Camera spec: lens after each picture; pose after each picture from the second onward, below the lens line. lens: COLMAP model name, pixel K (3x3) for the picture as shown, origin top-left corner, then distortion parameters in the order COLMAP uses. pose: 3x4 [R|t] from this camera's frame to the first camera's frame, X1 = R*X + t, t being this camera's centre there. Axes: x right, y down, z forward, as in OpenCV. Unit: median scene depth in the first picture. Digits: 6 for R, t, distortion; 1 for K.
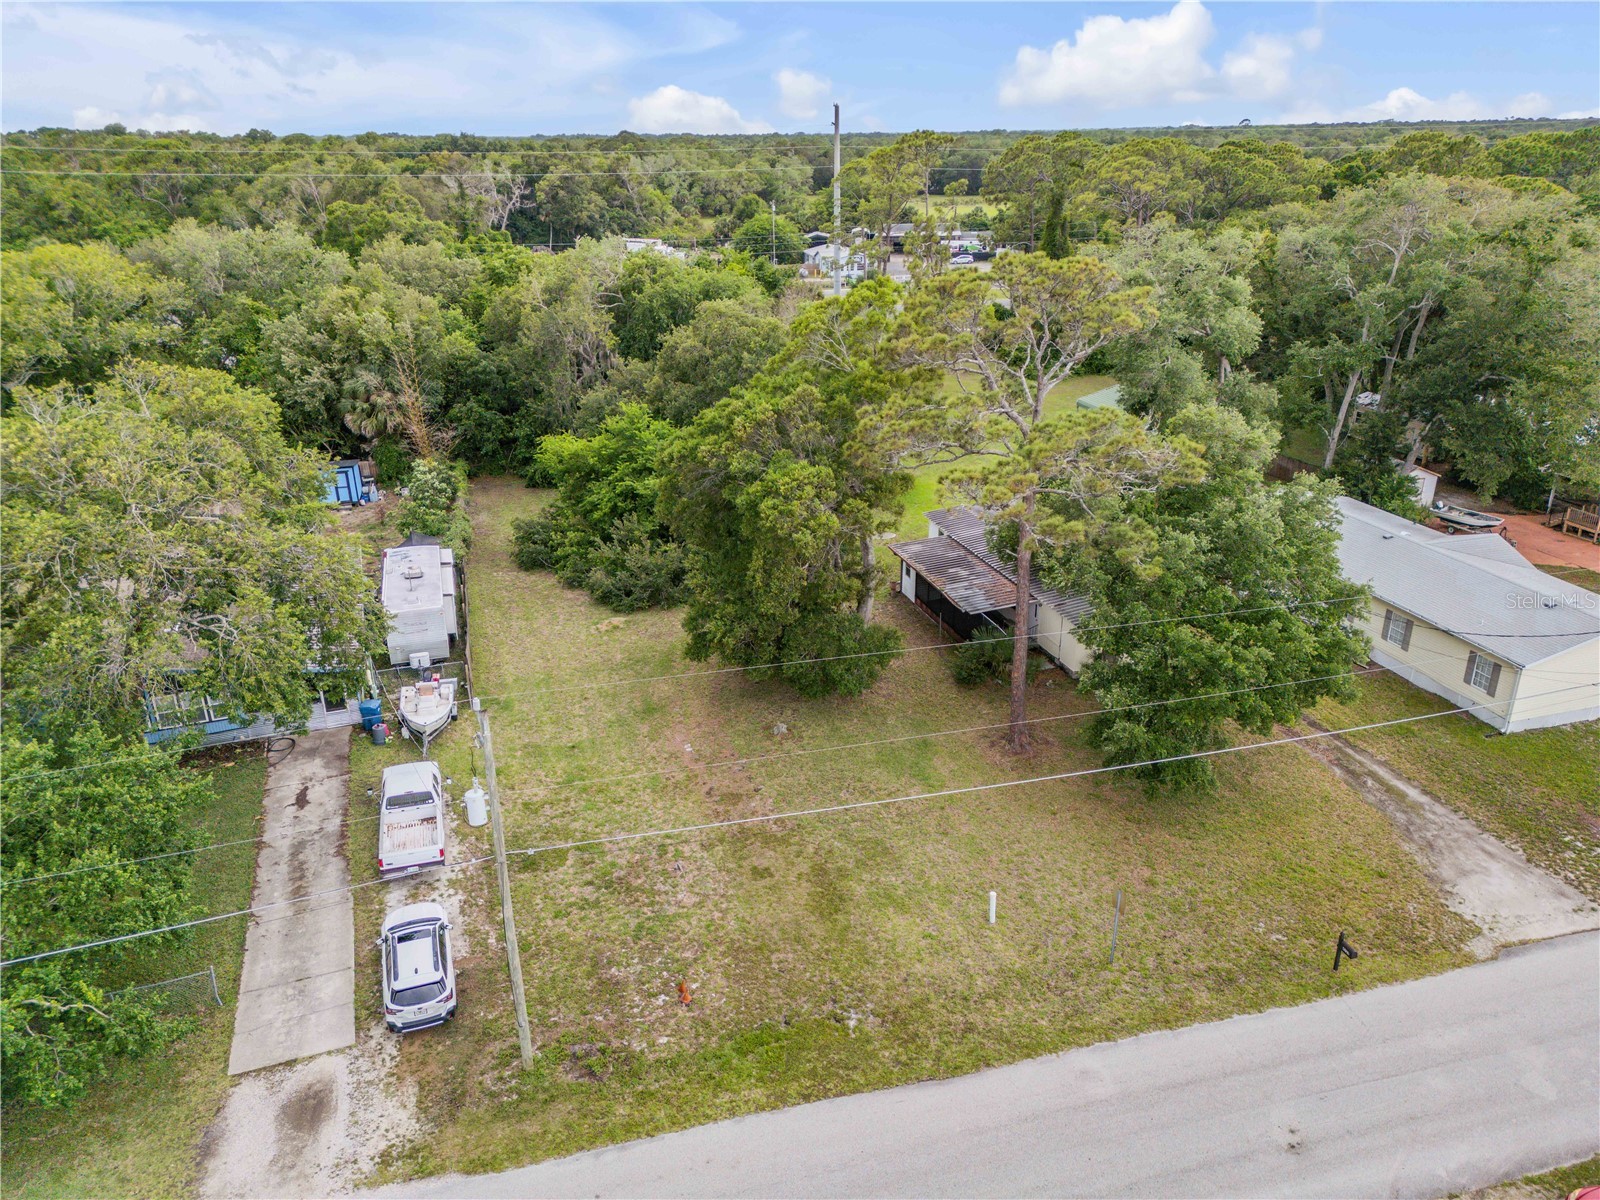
lens RADIAL K [[1119.5, 0, 799.3], [0, 1119.5, 605.9], [0, 0, 1]] dist [0.078823, -0.075739]
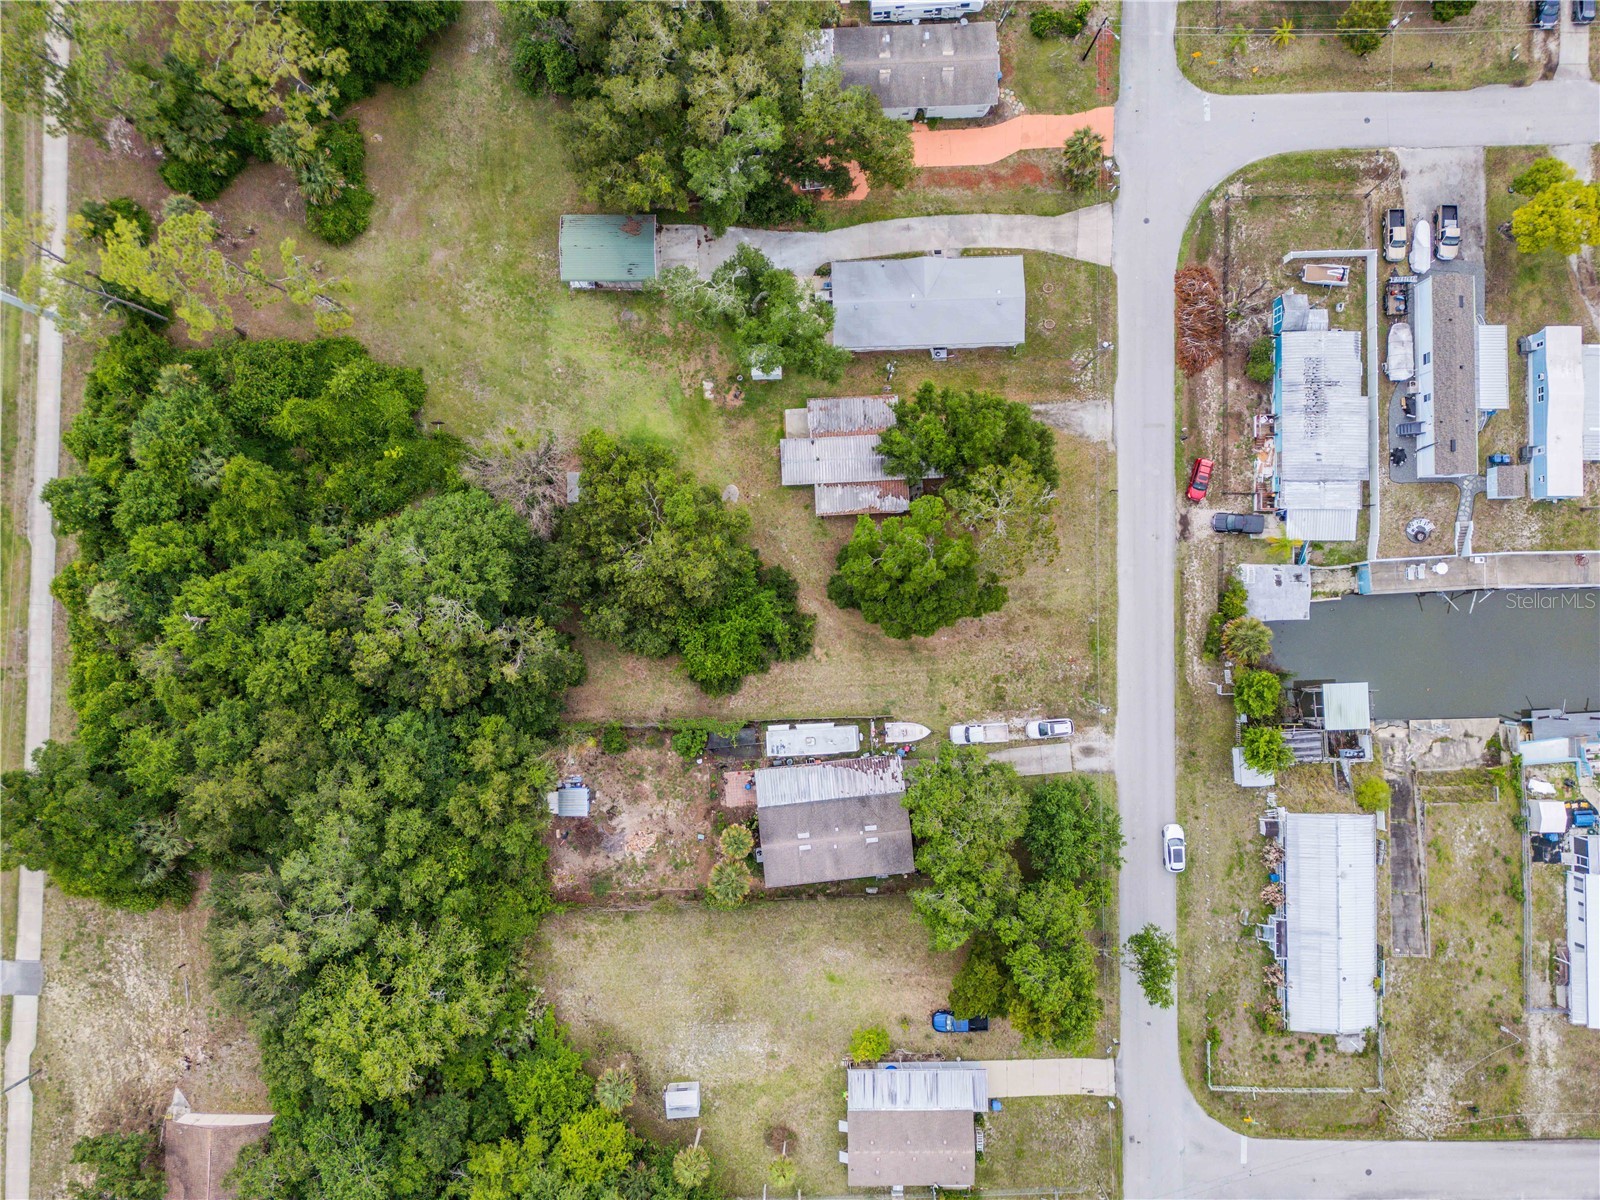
lens RADIAL K [[1119.5, 0, 799.3], [0, 1119.5, 605.9], [0, 0, 1]] dist [0.078823, -0.075739]
pose [[0.250574, -0.967626, 0.030196, -0.212013], [0.358701, 0.121769, 0.925476, -2.771100], [-0.899192, -0.221069, 0.377600, 0.347345]]
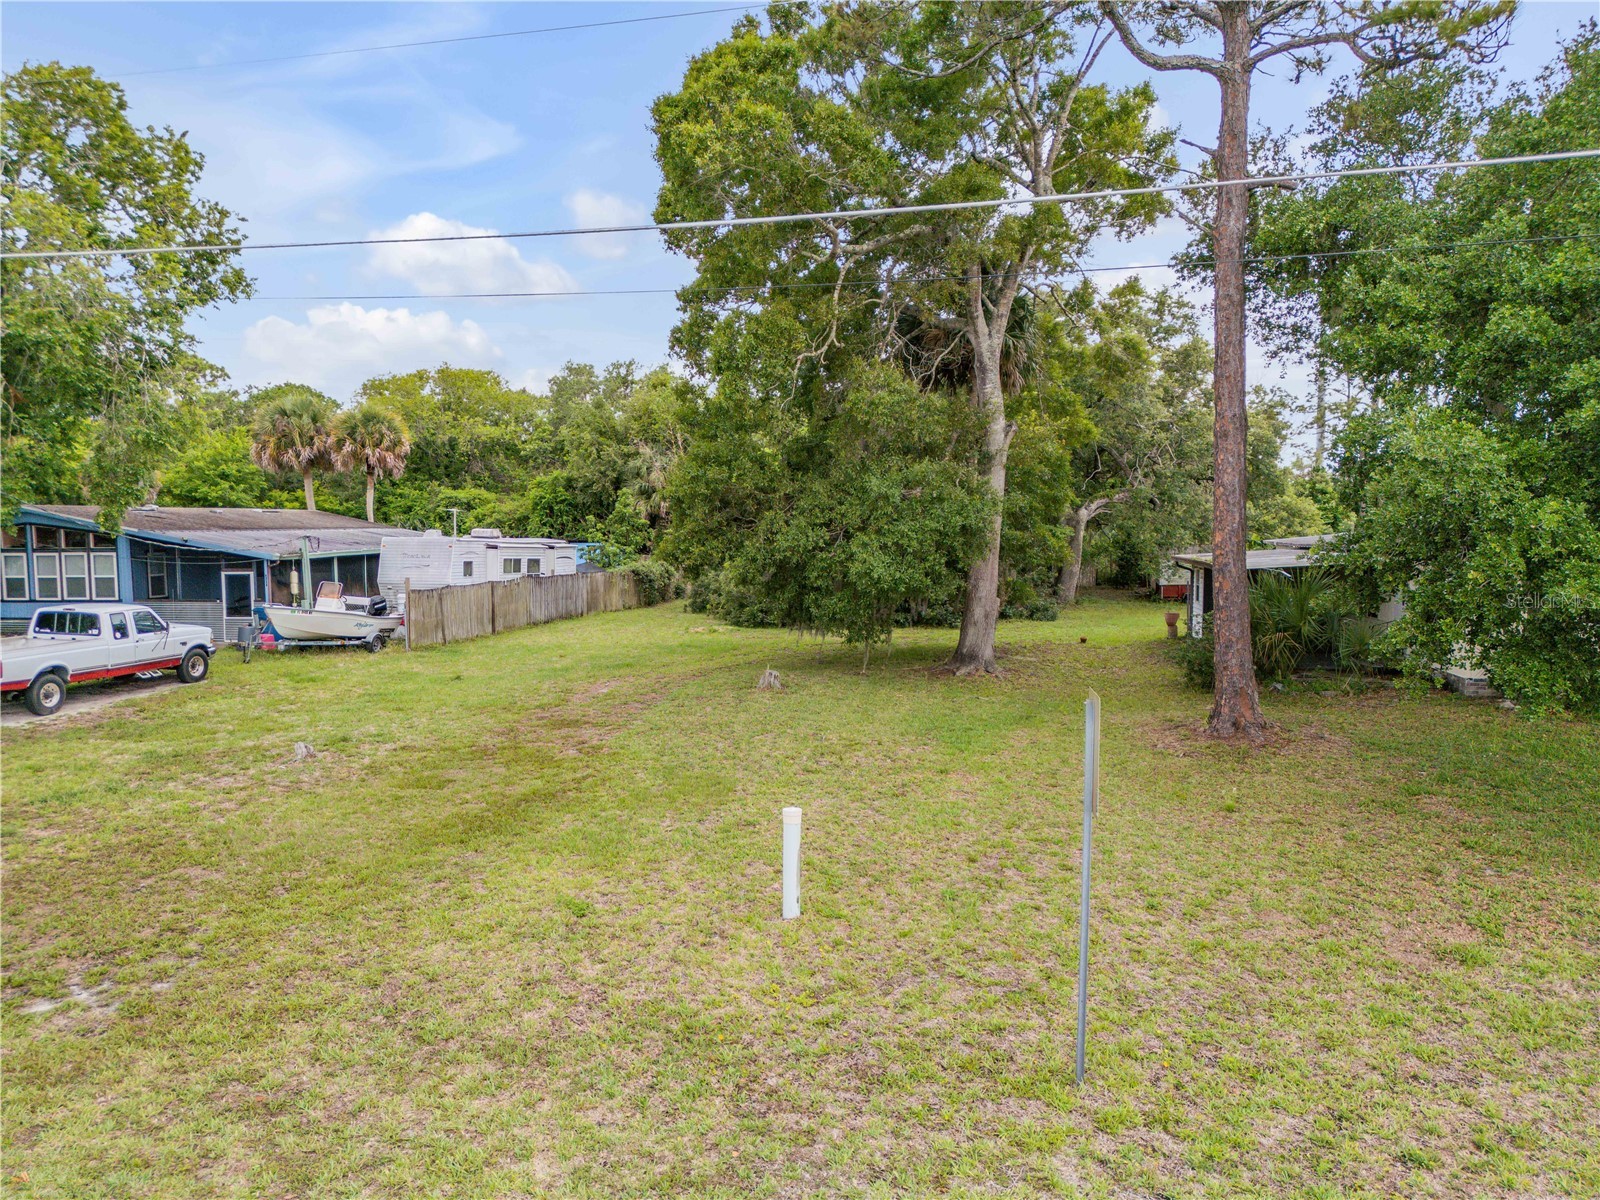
lens RADIAL K [[1119.5, 0, 799.3], [0, 1119.5, 605.9], [0, 0, 1]] dist [0.078823, -0.075739]
pose [[0.885900, 0.040110, -0.462139, 0.265876], [-0.181785, 0.946589, -0.266316, 0.240968], [0.426773, 0.319939, 0.845874, 0.616026]]
